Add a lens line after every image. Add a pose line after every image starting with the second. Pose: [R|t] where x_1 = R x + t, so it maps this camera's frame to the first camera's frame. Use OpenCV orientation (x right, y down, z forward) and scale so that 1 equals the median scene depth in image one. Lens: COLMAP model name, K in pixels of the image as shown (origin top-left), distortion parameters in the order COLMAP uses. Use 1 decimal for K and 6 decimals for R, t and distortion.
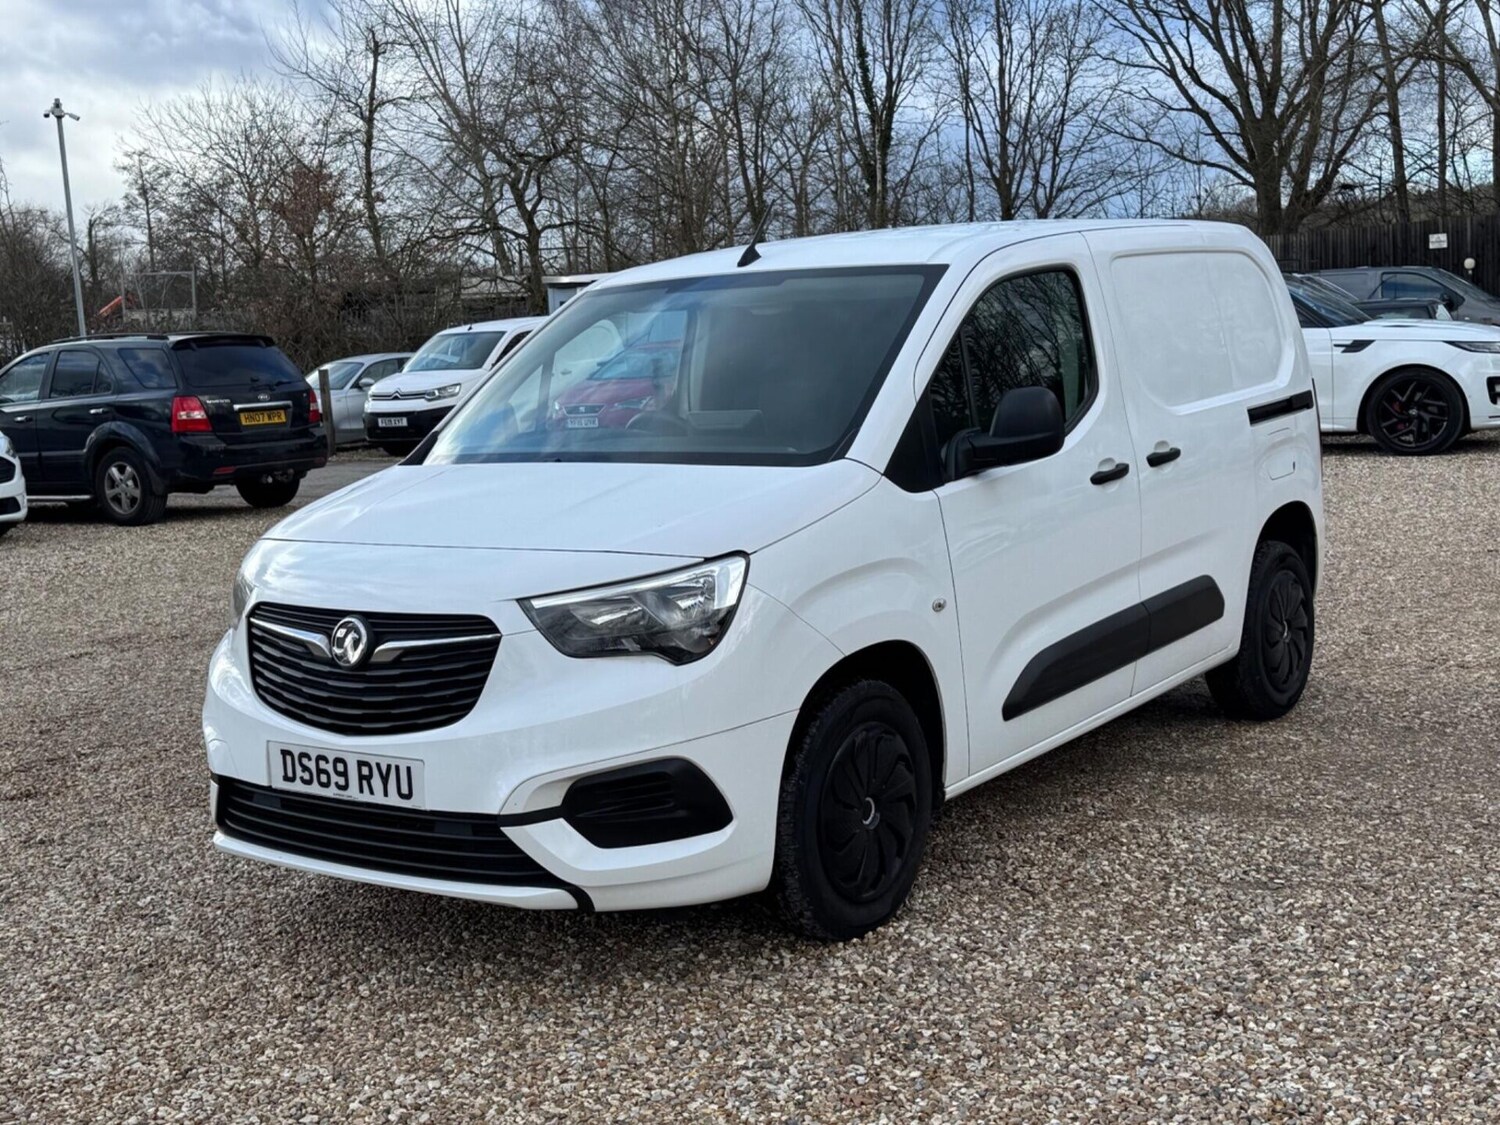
lens RADIAL K [[1774.3, 0, 746.1], [0, 1774.3, 560.4], [0, 0, 1]] dist [0.207196, -0.457957]
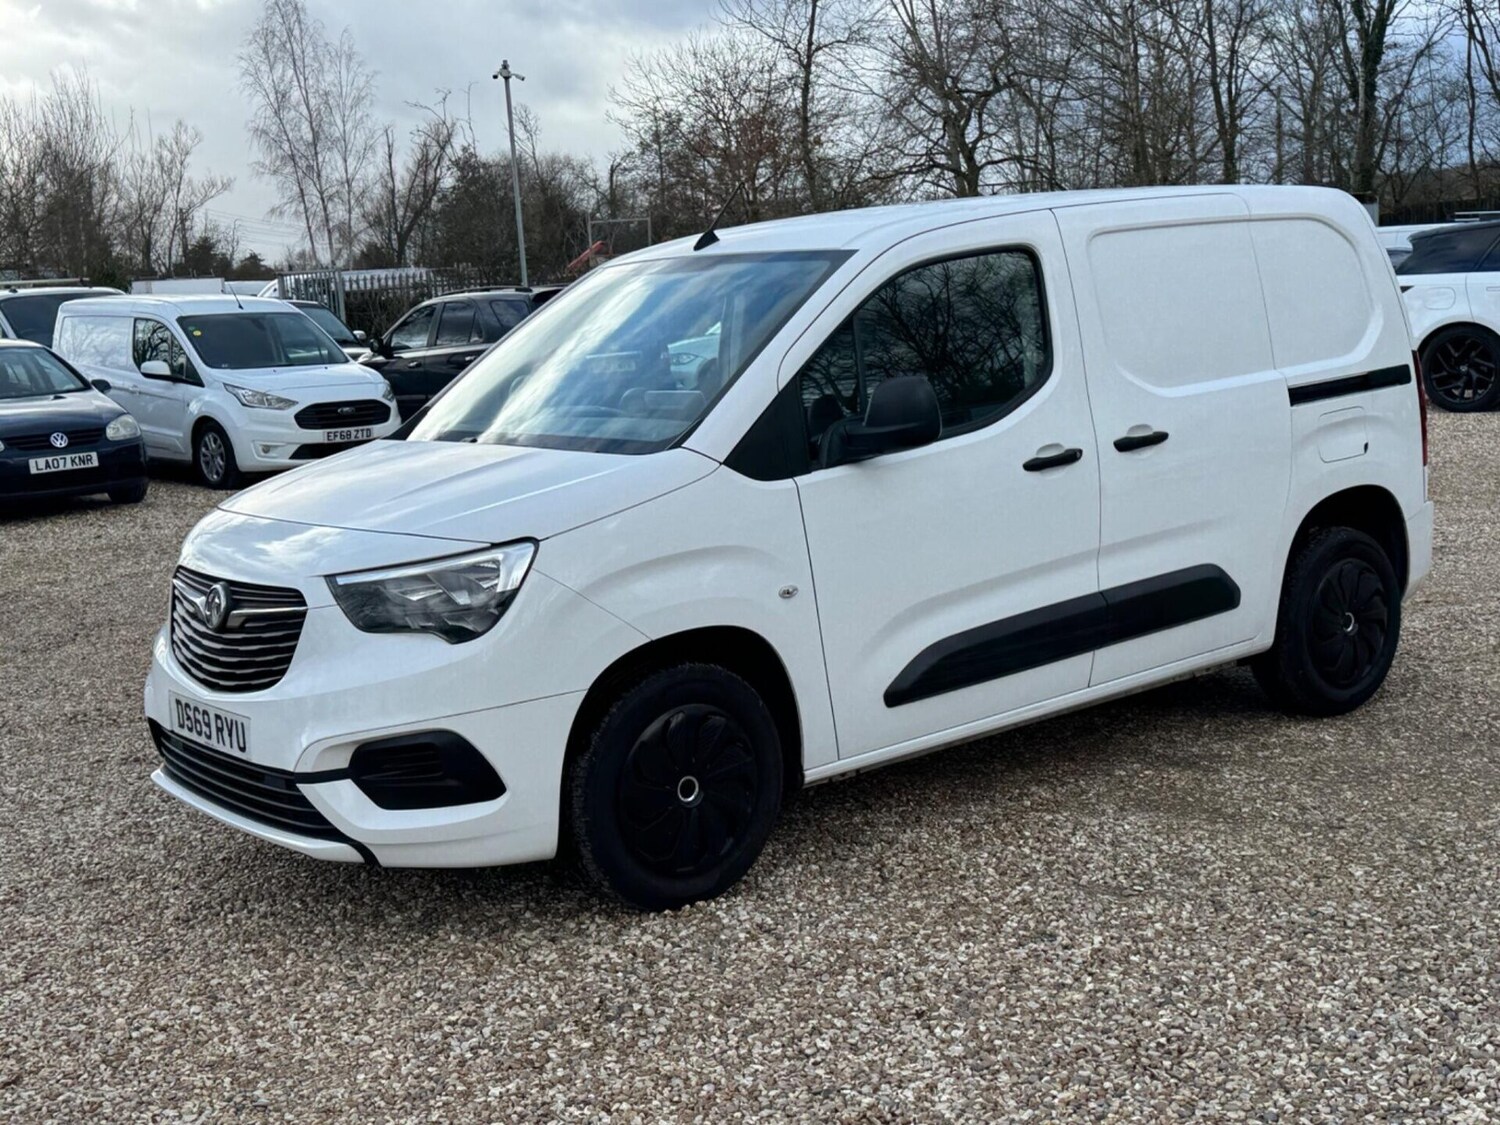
lens RADIAL K [[1774.3, 0, 746.1], [0, 1774.3, 560.4], [0, 0, 1]] dist [0.207196, -0.457957]
pose [[0.963374, 0.036565, -0.265658, 0.350549], [-0.026945, 0.998845, 0.039770, -0.032346], [0.266806, -0.031156, 0.963247, 0.016685]]
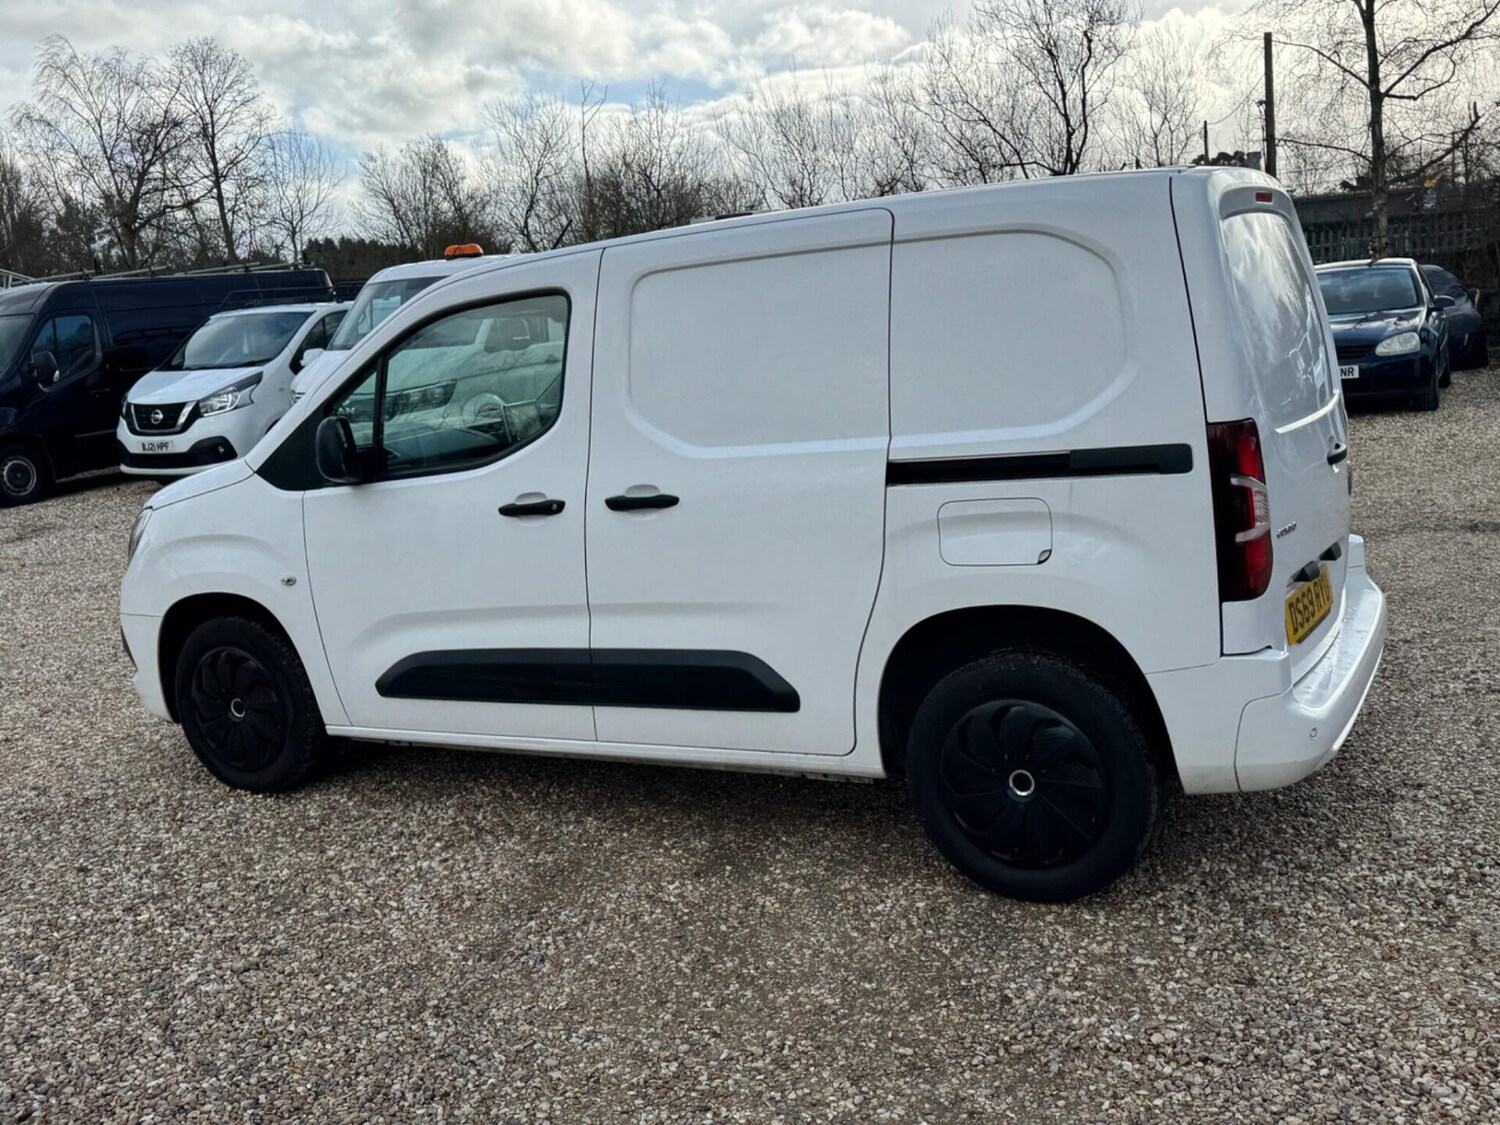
lens RADIAL K [[1399.0, 0, 743.0], [0, 1399.0, 544.3], [0, 0, 1]] dist [0.119196, -0.213289]
pose [[0.151281, 0.203620, -0.967292, 1.122534], [-0.056753, 0.978729, 0.197151, -0.217114], [0.986860, 0.025072, 0.159619, 1.148886]]
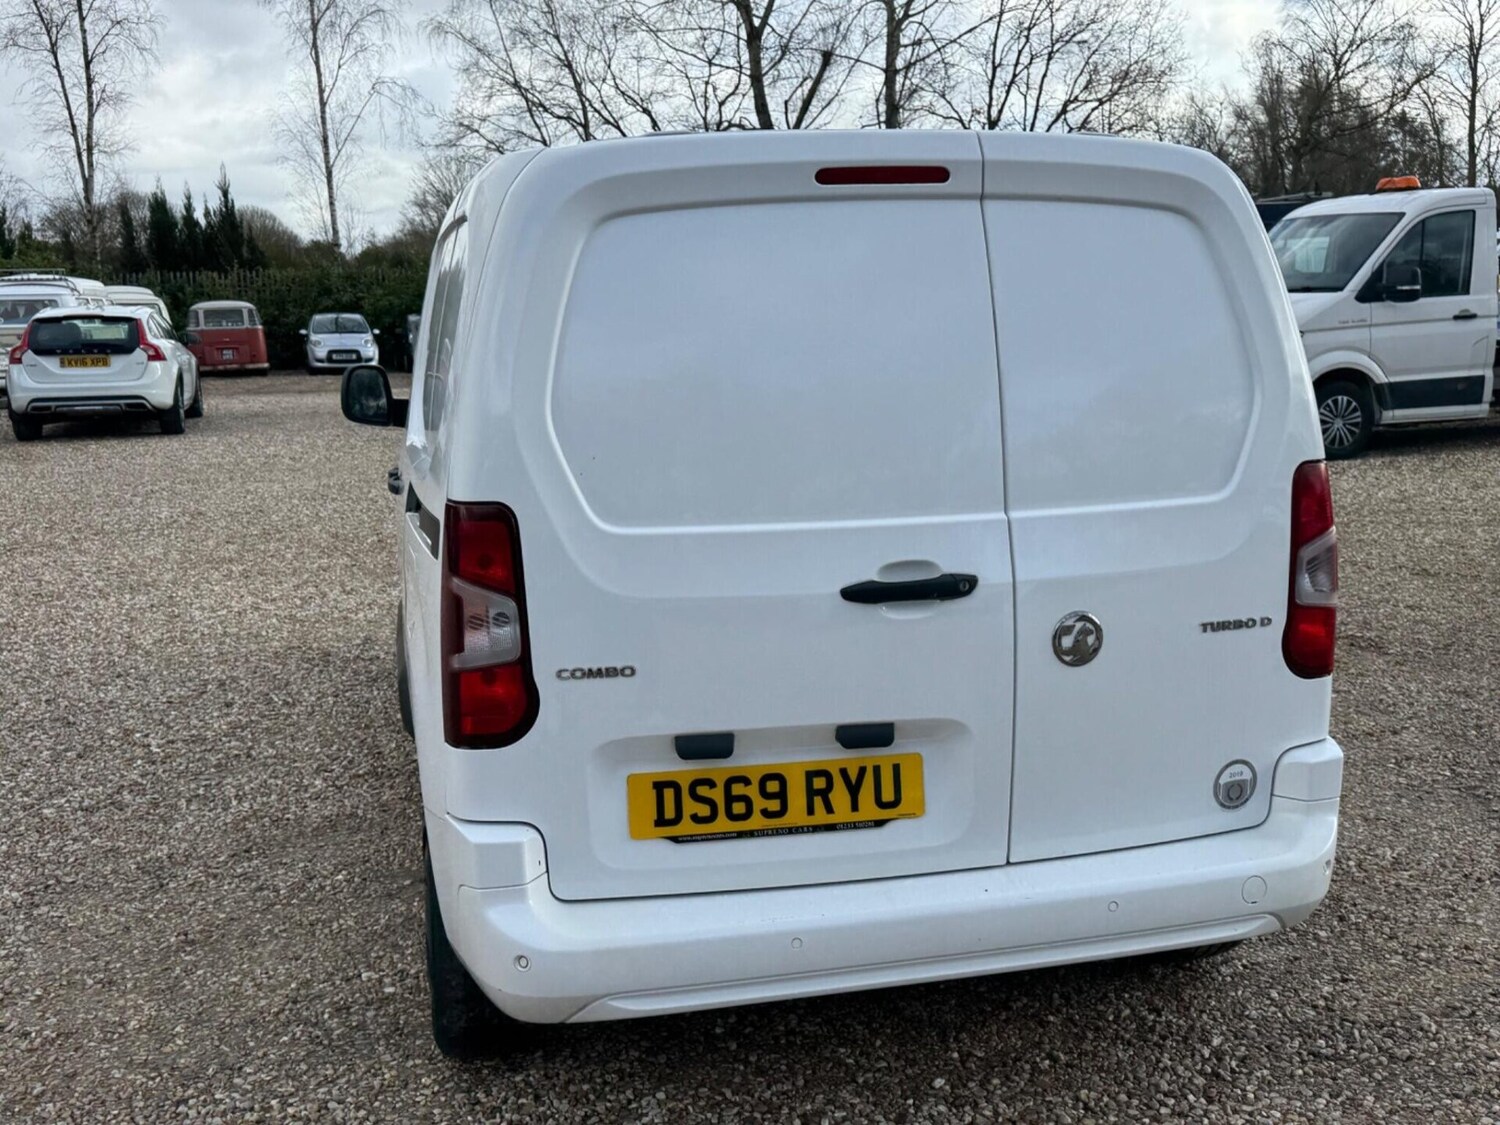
lens RADIAL K [[1405.7, 0, 749.4], [0, 1405.7, 570.1], [0, 0, 1]] dist [0.123661, -0.219867]
pose [[-0.616193, 0.213044, -0.758233, 0.794677], [-0.051597, 0.949732, 0.308782, -0.289145], [0.785903, 0.229392, -0.574226, 1.868878]]
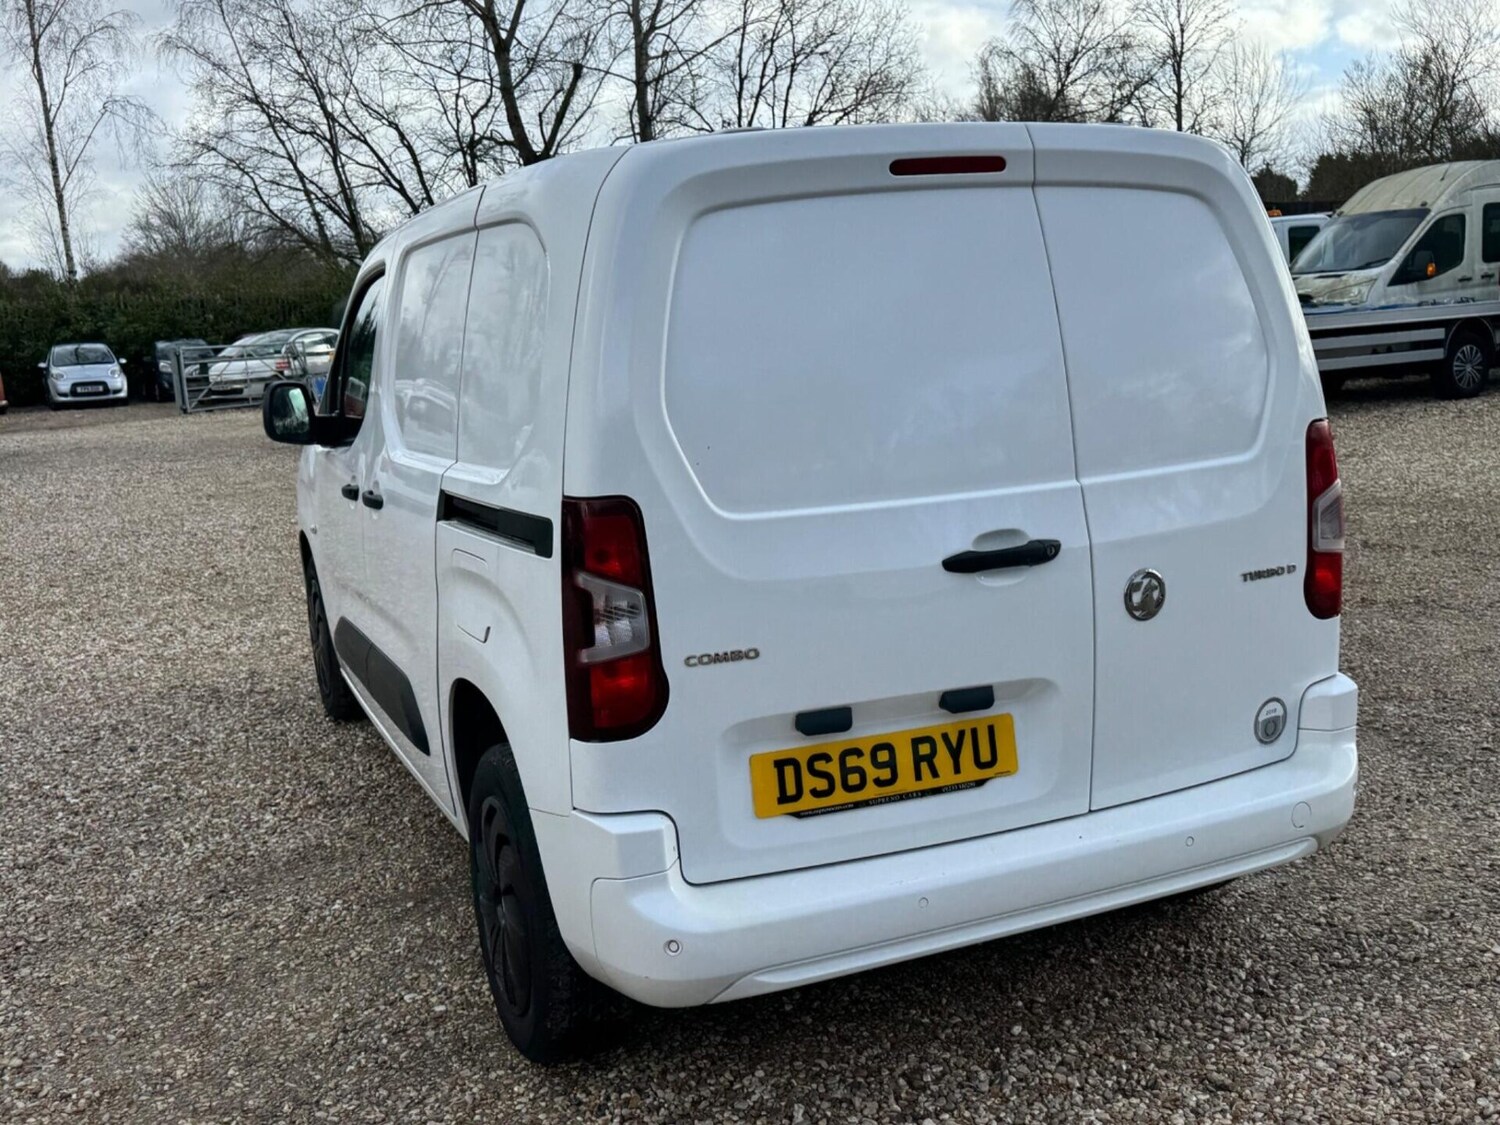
lens RADIAL K [[1405.7, 0, 749.4], [0, 1405.7, 570.1], [0, 0, 1]] dist [0.123661, -0.219867]
pose [[-0.472454, 0.243344, -0.847095, 0.877091], [-0.035791, 0.955038, 0.294315, -0.277933], [0.880628, 0.169369, -0.442502, 1.775624]]
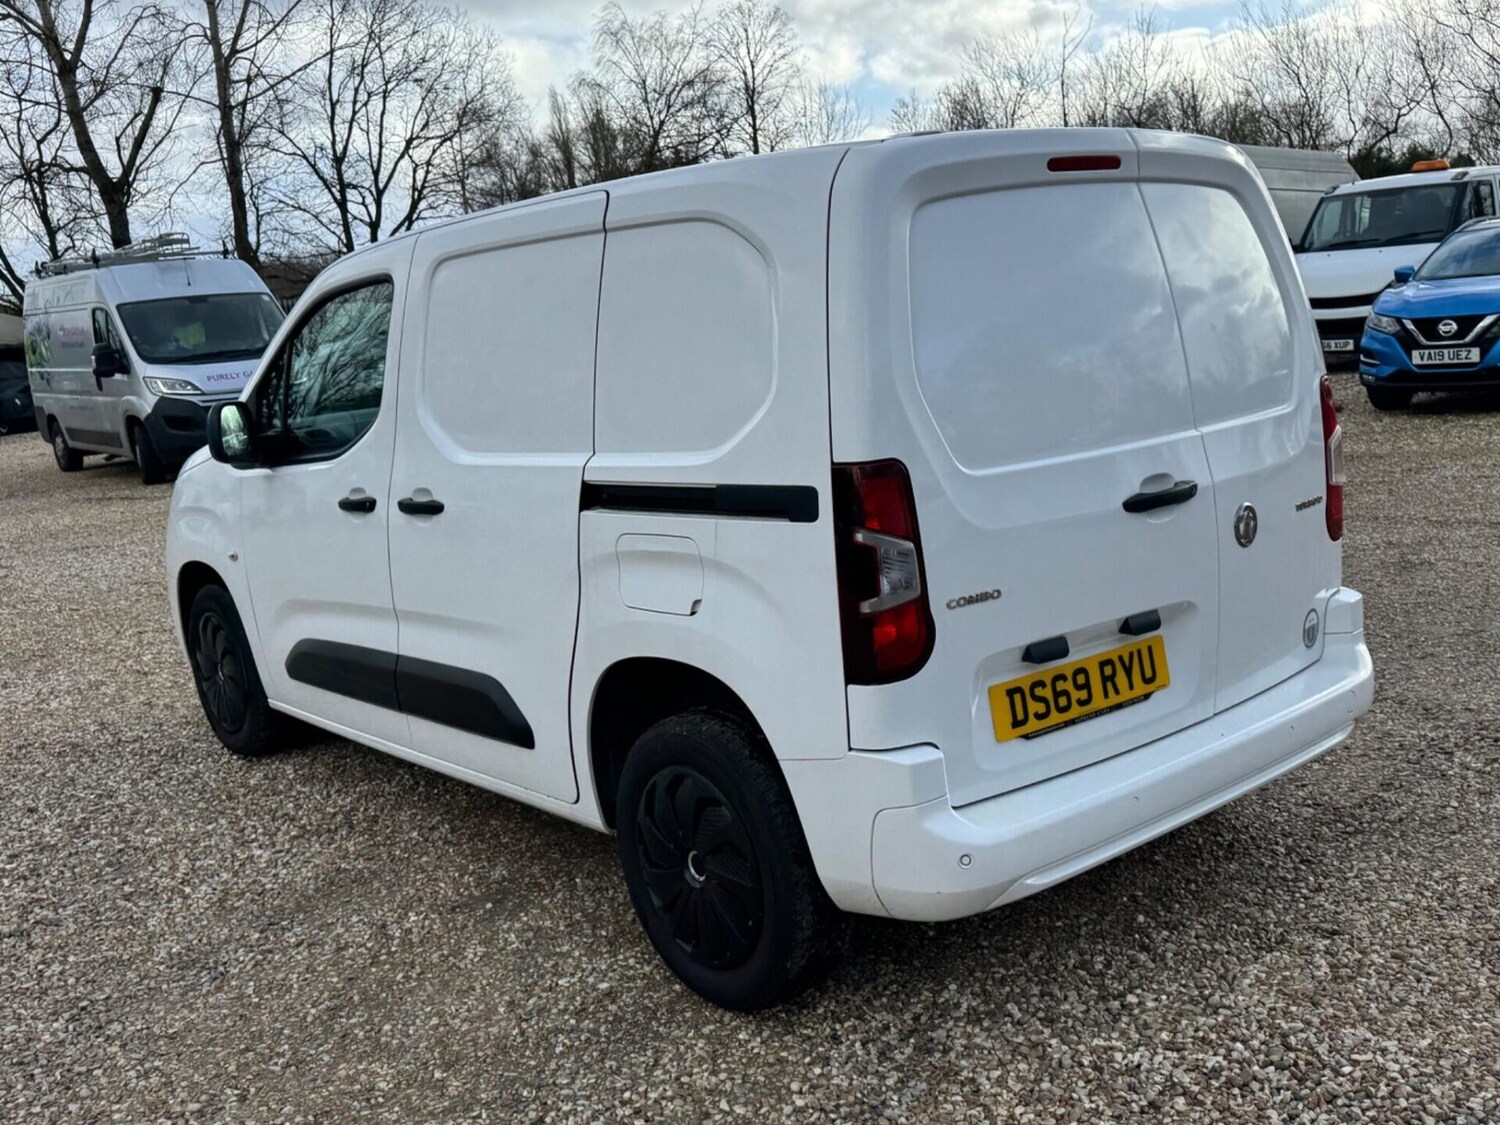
lens RADIAL K [[1397.3, 0, 748.8], [0, 1397.3, 557.7], [0, 0, 1]] dist [0.125802, -0.230487]
pose [[-0.209022, 0.248074, -0.945922, 1.010483], [-0.034580, 0.964809, 0.260668, -0.257935], [0.977299, 0.087195, -0.193088, 1.563290]]
